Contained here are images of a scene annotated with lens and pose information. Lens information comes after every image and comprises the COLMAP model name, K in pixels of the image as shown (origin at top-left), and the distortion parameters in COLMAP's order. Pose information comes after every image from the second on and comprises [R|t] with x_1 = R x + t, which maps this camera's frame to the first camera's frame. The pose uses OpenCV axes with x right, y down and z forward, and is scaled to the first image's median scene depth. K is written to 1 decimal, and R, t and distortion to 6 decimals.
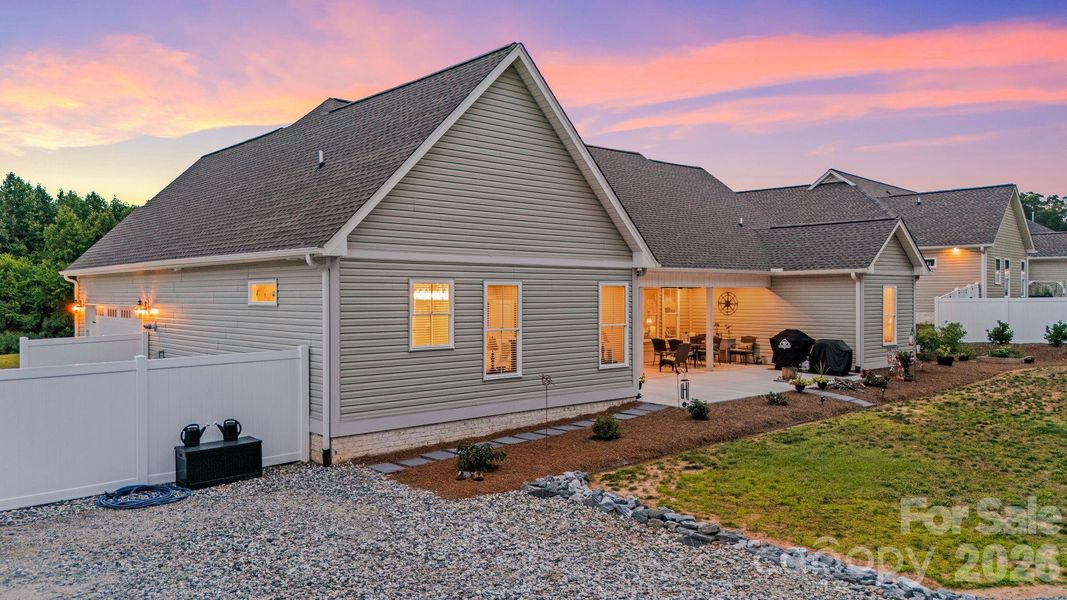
lens RADIAL K [[788.6, 0, 531.3], [0, 788.6, 299.6], [0, 0, 1]] dist [0.028647, -0.025996]
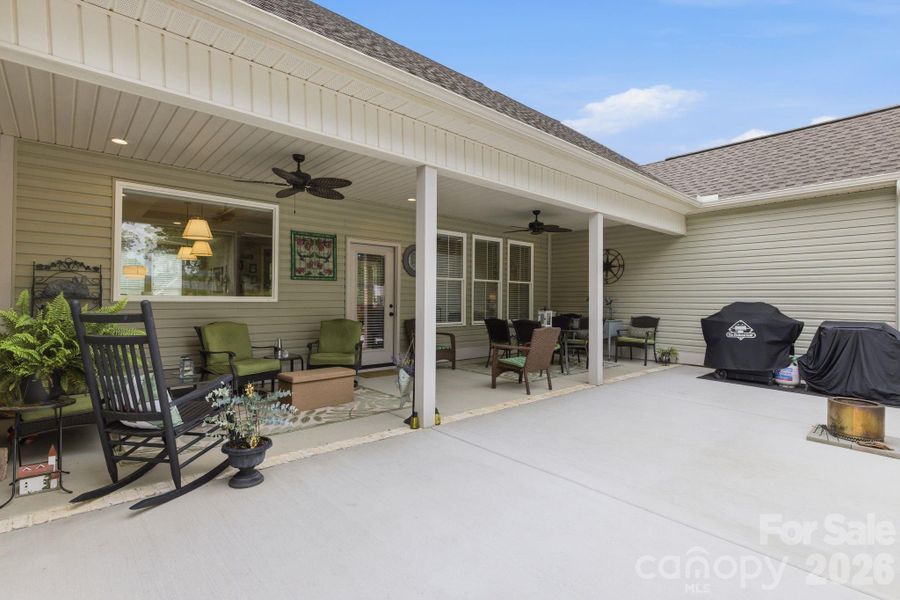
lens RADIAL K [[427.0, 0, 452.1], [0, 427.0, 299.0], [0, 0, 1]] dist [-0.002205, -0.000078]
pose [[0.999855, 0.011126, 0.012858, 0.127149], [-0.011028, 0.999909, -0.007727, 0.038897], [-0.012942, 0.007584, 0.999887, 0.706111]]
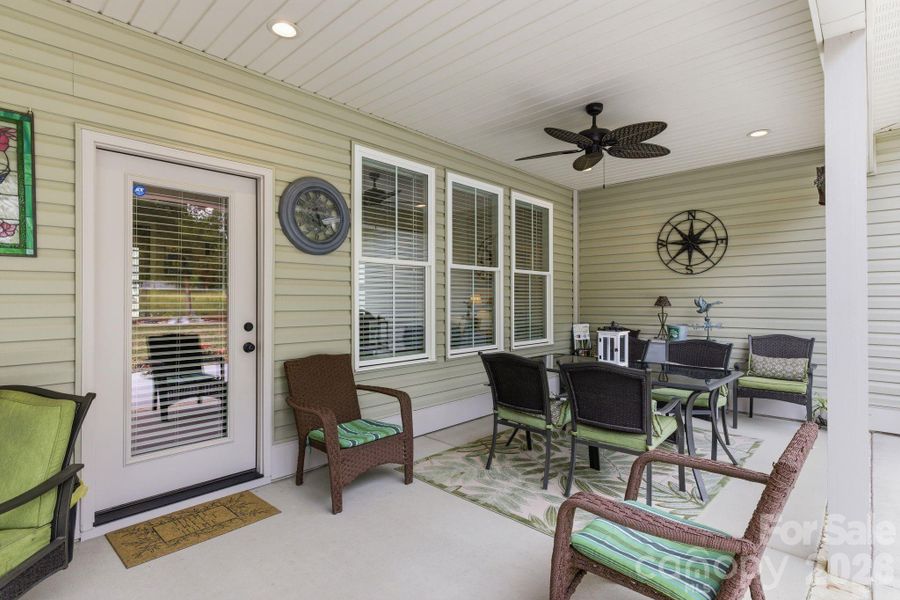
lens RADIAL K [[447.0, 0, 451.7], [0, 447.0, 300.1], [0, 0, 1]] dist [-0.000711, 0.000194]
pose [[0.995498, 0.001128, 0.094774, 0.132638], [-0.000373, 0.999968, -0.007976, 0.035513], [-0.094780, 0.007904, 0.995467, 0.877881]]
